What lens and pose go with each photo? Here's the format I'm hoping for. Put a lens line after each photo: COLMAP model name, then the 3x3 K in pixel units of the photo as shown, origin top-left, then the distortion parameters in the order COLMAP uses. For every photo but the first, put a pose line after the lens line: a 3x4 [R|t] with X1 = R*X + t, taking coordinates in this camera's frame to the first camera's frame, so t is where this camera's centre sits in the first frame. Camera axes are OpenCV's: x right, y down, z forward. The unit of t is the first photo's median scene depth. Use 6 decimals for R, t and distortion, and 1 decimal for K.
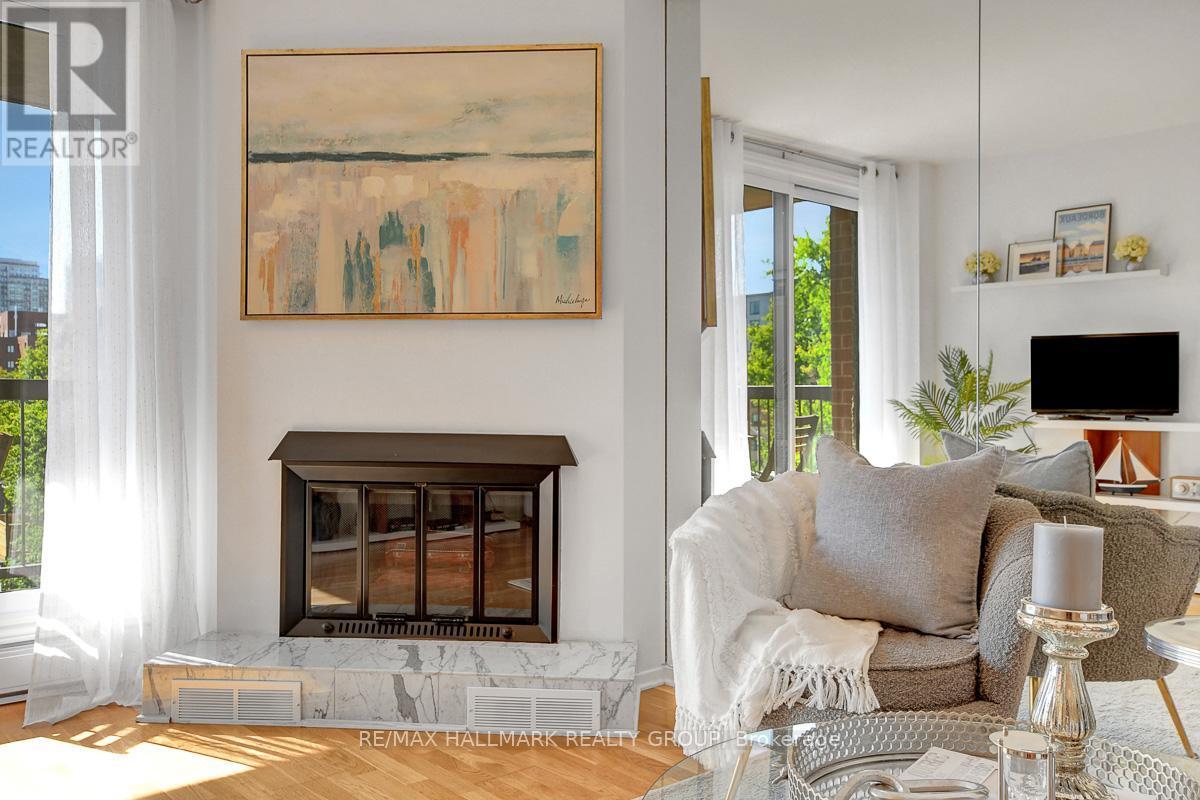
lens RADIAL K [[974.9, 0, 602.1], [0, 974.9, 402.1], [0, 0, 1]] dist [-0.003985, 0.013923]
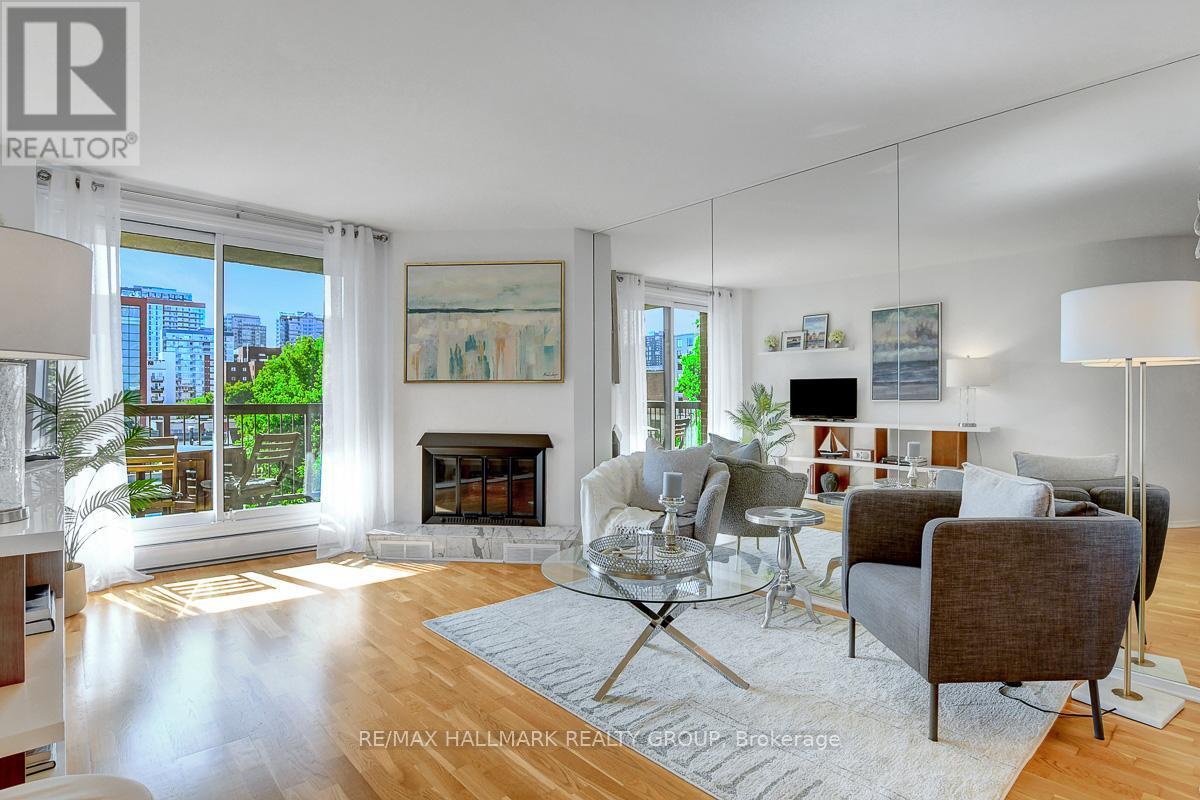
lens RADIAL K [[587.4, 0, 602.4], [0, 587.4, 397.6], [0, 0, 1]] dist [-0.035464, 0.004522]
pose [[0.999976, -0.003476, 0.006064, 0.079230], [0.003510, 0.999978, -0.005660, -0.042434], [-0.006044, 0.005681, 0.999966, -0.353744]]
